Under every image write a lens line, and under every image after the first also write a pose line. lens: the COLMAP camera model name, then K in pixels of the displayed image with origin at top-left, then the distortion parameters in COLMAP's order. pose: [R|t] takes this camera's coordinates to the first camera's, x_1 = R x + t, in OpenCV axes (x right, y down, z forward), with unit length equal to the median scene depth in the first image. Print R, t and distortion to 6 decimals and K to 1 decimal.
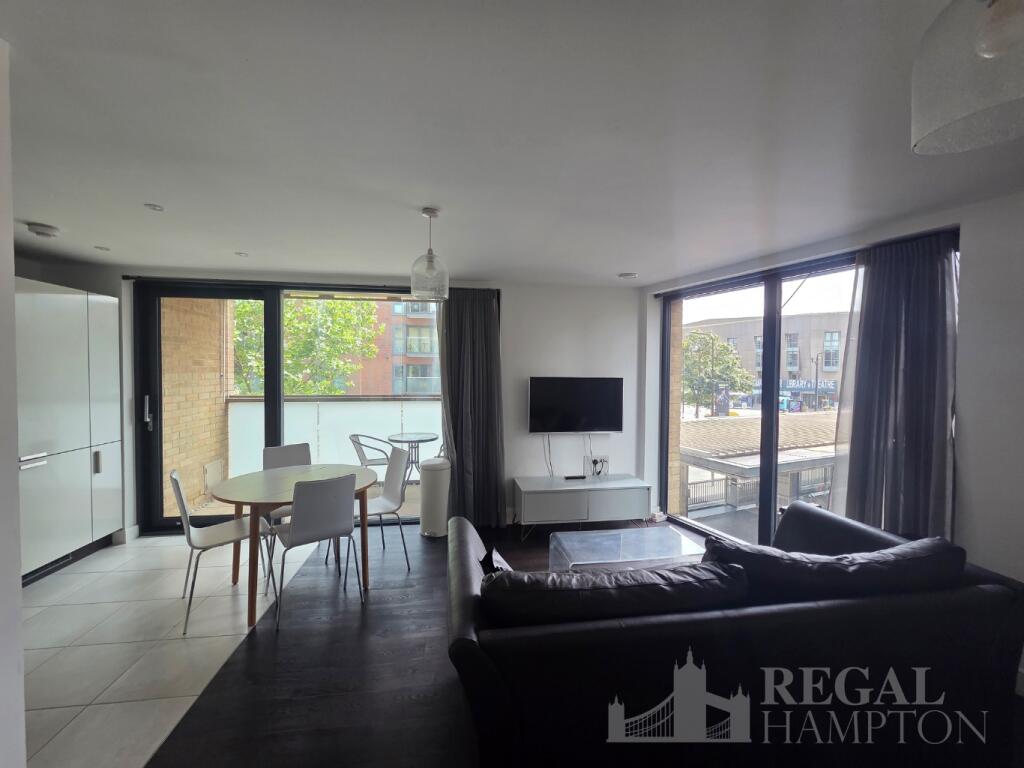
lens RADIAL K [[414.8, 0, 512.0], [0, 414.8, 384.0], [0, 0, 1]] dist [0.000978, -0.000013]
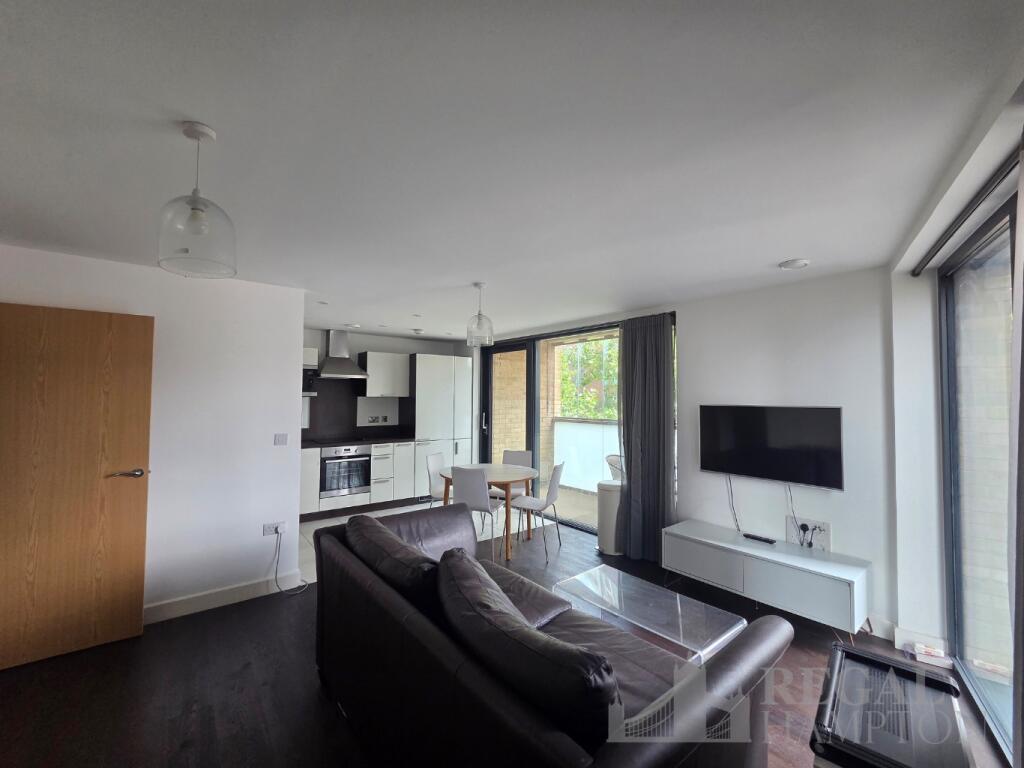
lens RADIAL K [[417.3, 0, 512.0], [0, 417.3, 384.0], [0, 0, 1]] dist [0.000175, -0.000002]
pose [[0.506445, -0.032414, -0.861663, 0.604228], [-0.030036, 0.998024, -0.055197, -0.000407], [0.861749, 0.053835, 0.504471, 0.218857]]
